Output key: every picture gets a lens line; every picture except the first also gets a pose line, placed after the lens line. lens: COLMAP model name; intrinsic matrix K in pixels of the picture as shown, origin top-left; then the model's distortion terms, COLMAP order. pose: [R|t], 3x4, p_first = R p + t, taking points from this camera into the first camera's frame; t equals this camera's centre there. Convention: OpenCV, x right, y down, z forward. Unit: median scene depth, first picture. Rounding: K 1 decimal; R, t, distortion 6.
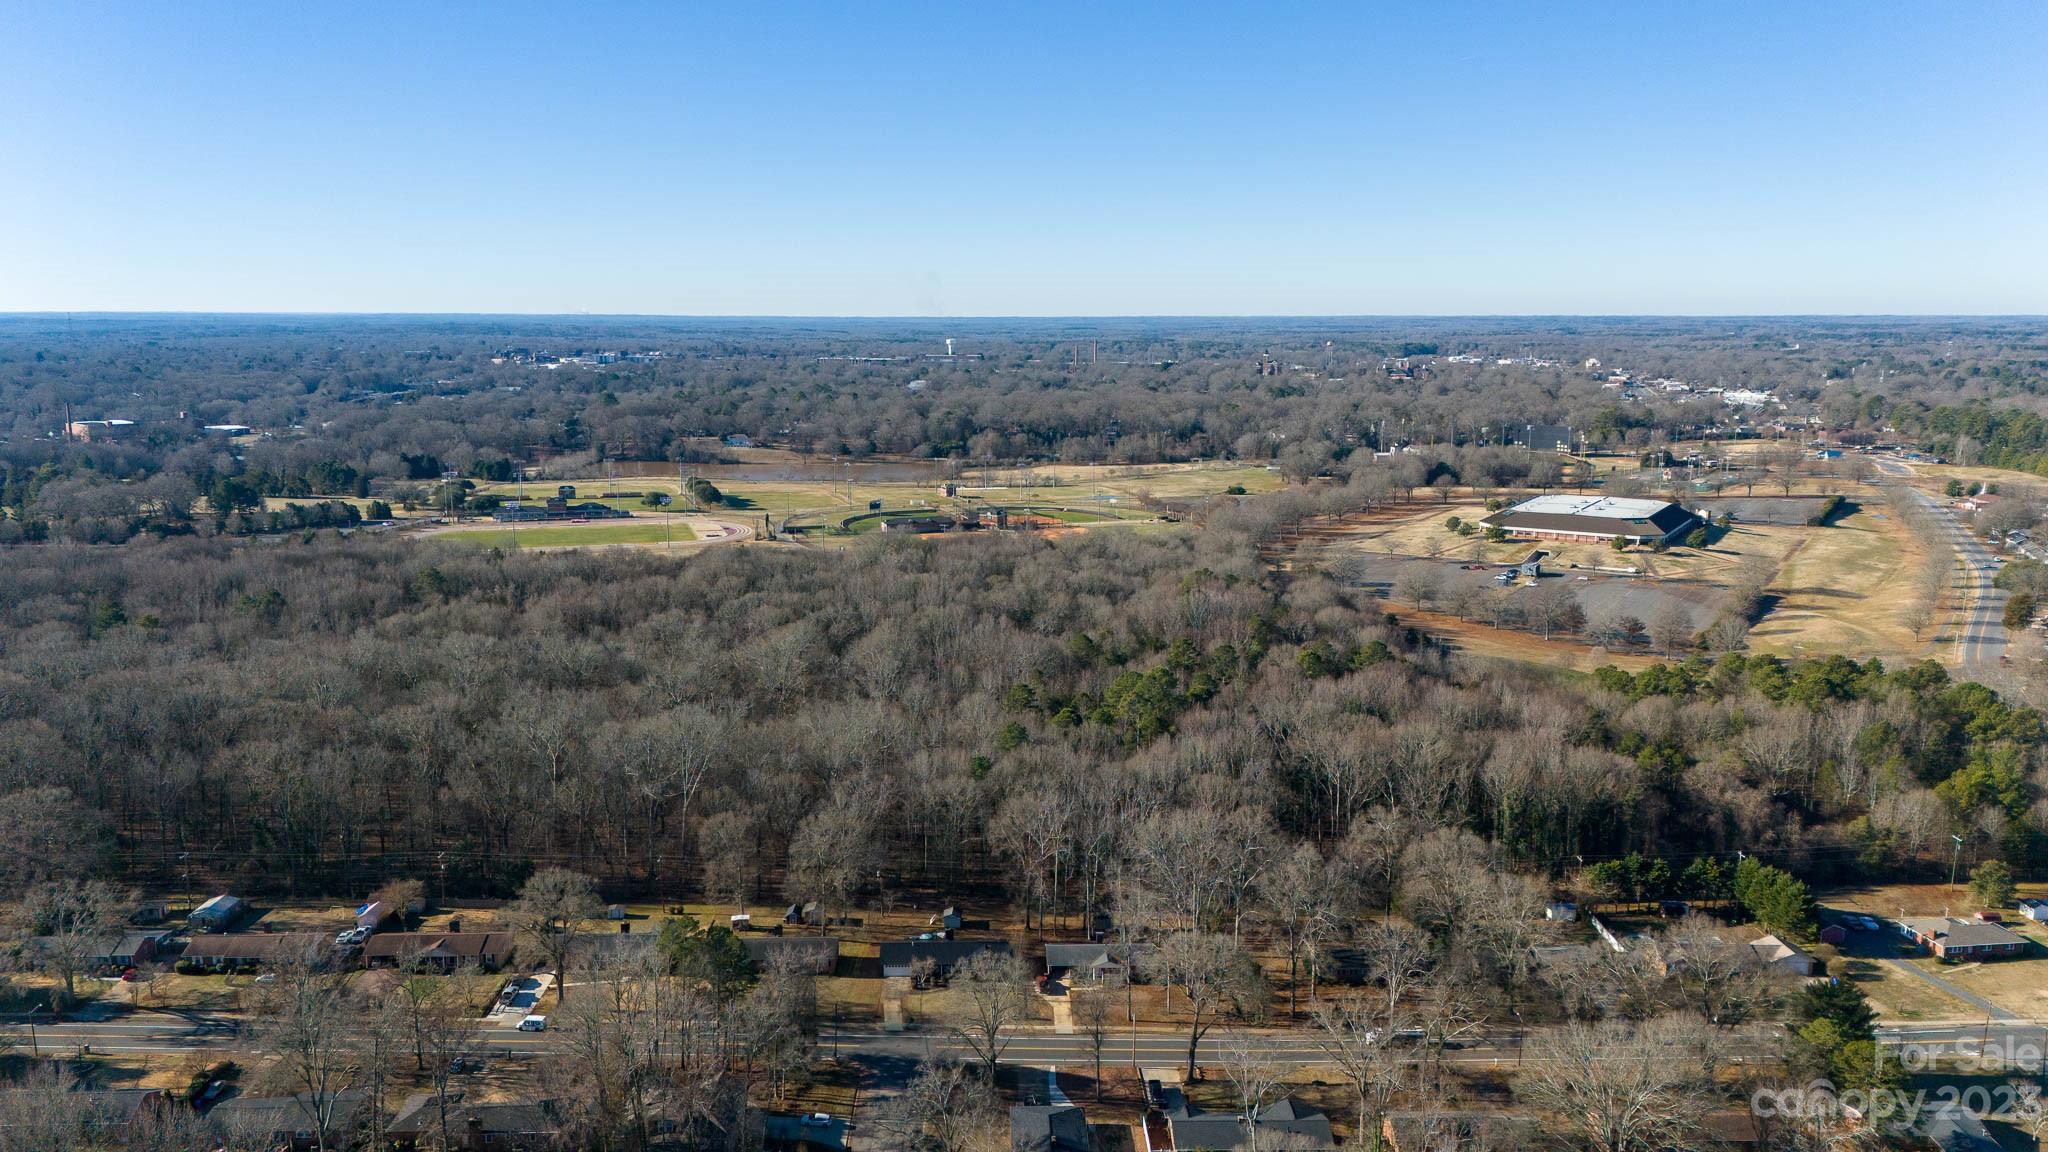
lens RADIAL K [[1479.4, 0, 1024.0], [0, 1479.4, 576.0], [0, 0, 1]] dist [0.136958, -0.233599]
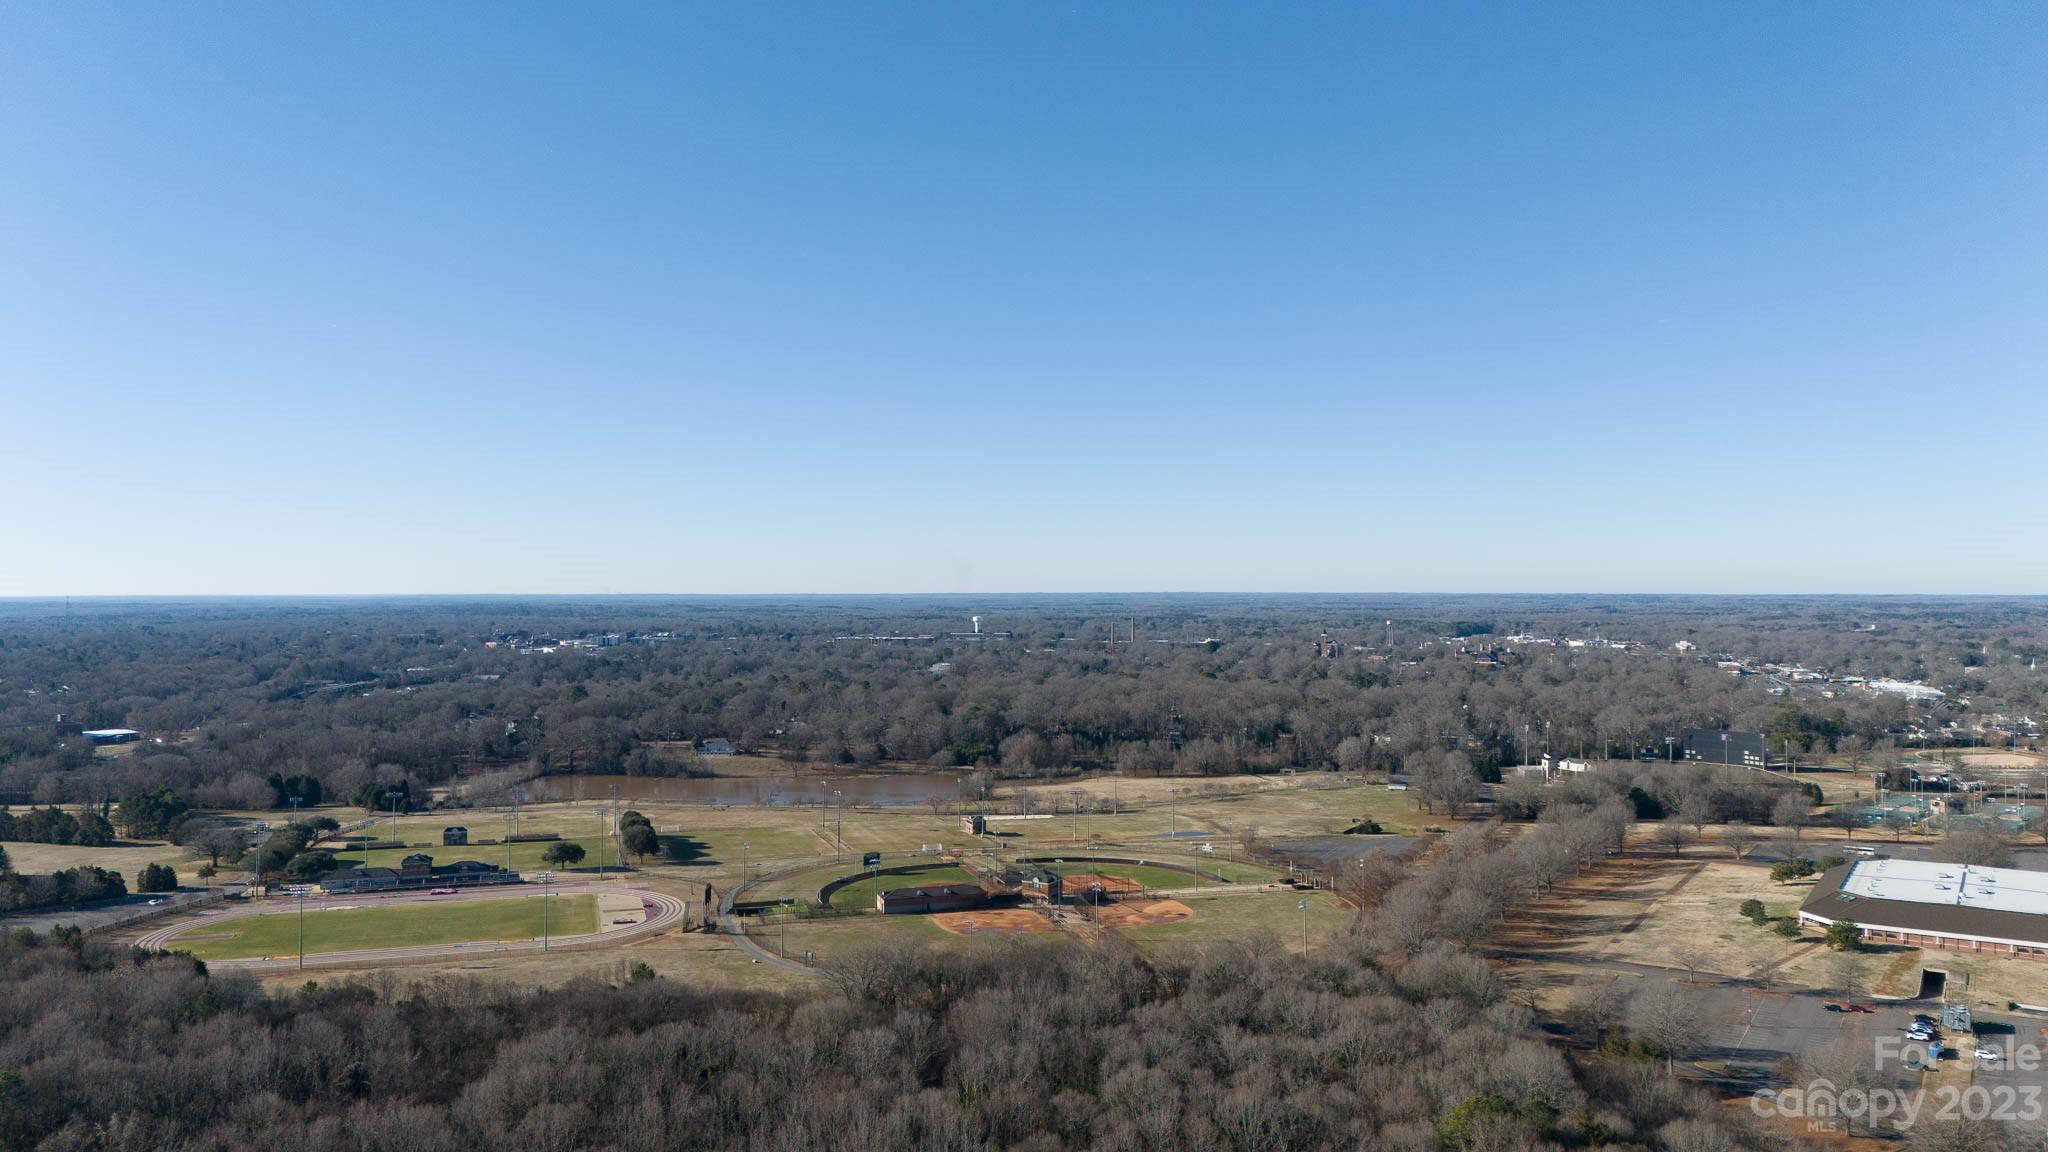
lens RADIAL K [[1479.4, 0, 1024.0], [0, 1479.4, 576.0], [0, 0, 1]] dist [0.136958, -0.233599]
pose [[0.999858, -0.002840, -0.016590, -0.010812], [-0.000246, 0.983093, -0.183105, -0.033357], [0.016829, 0.183083, 0.982953, 0.187025]]
